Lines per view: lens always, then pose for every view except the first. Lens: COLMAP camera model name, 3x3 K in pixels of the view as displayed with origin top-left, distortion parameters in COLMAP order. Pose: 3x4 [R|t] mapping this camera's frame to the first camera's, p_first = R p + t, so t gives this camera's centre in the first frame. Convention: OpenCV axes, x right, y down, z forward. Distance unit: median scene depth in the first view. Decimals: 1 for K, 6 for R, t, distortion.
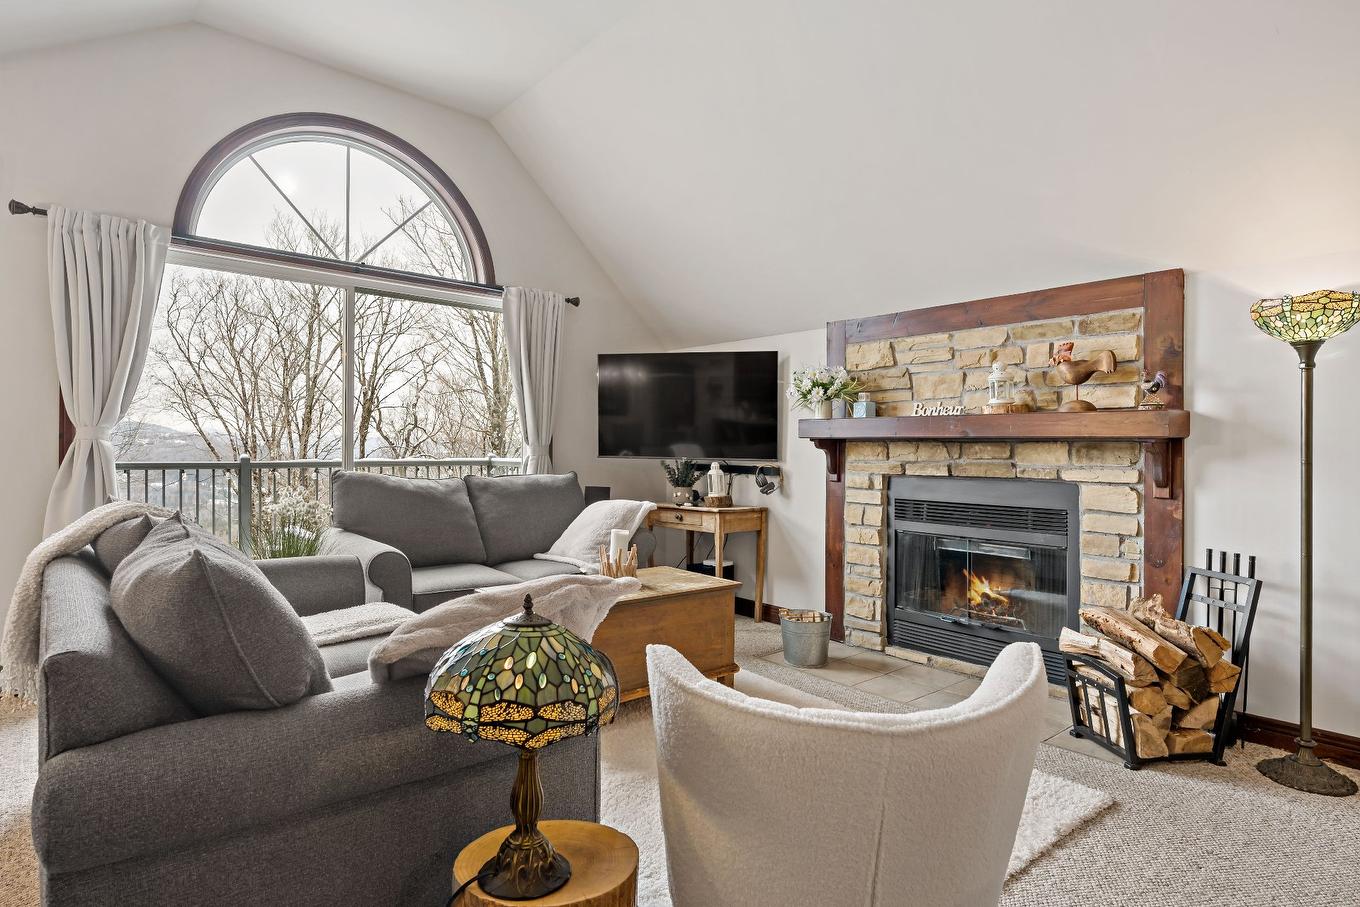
lens RADIAL K [[750.6, 0, 681.6], [0, 750.6, 449.3], [0, 0, 1]] dist [0.000833, 0.001425]
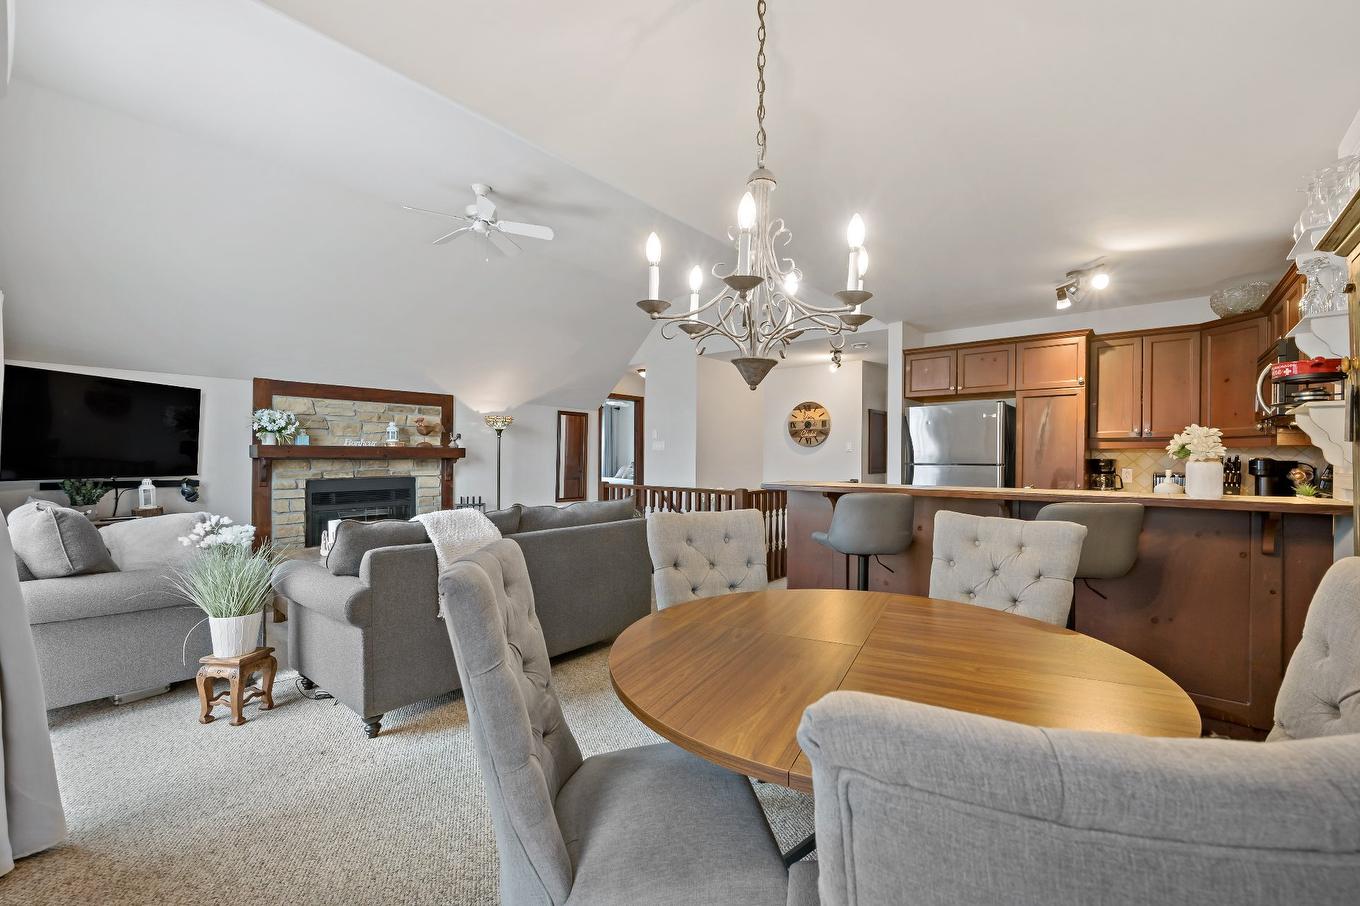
lens RADIAL K [[575.6, 0, 672.7], [0, 575.6, 451.9], [0, 0, 1]] dist [0.001649, -0.000089]
pose [[-0.172911, -0.007752, 0.984907, -1.331136], [-0.005991, 0.999959, 0.006819, -0.047646], [-0.984919, -0.004722, -0.172950, 0.501968]]
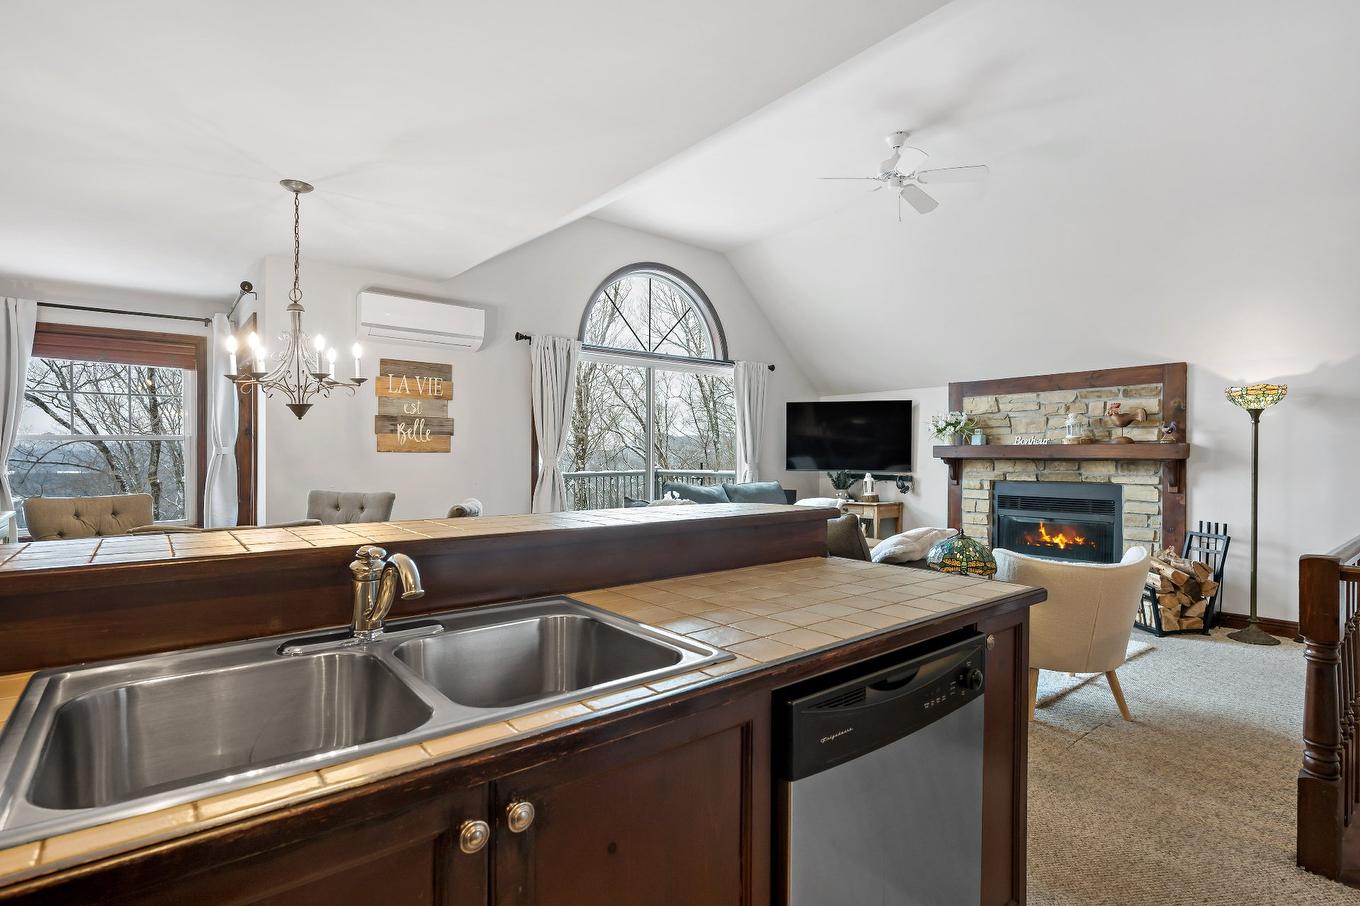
lens RADIAL K [[680.0, 0, 684.5], [0, 680.0, 470.3], [0, 0, 1]] dist [-0.000931, -0.000527]
pose [[0.999699, -0.011418, -0.021692, -0.414092], [0.011895, 0.999688, 0.021986, -0.031857], [0.021434, -0.022238, 0.999523, -0.541592]]
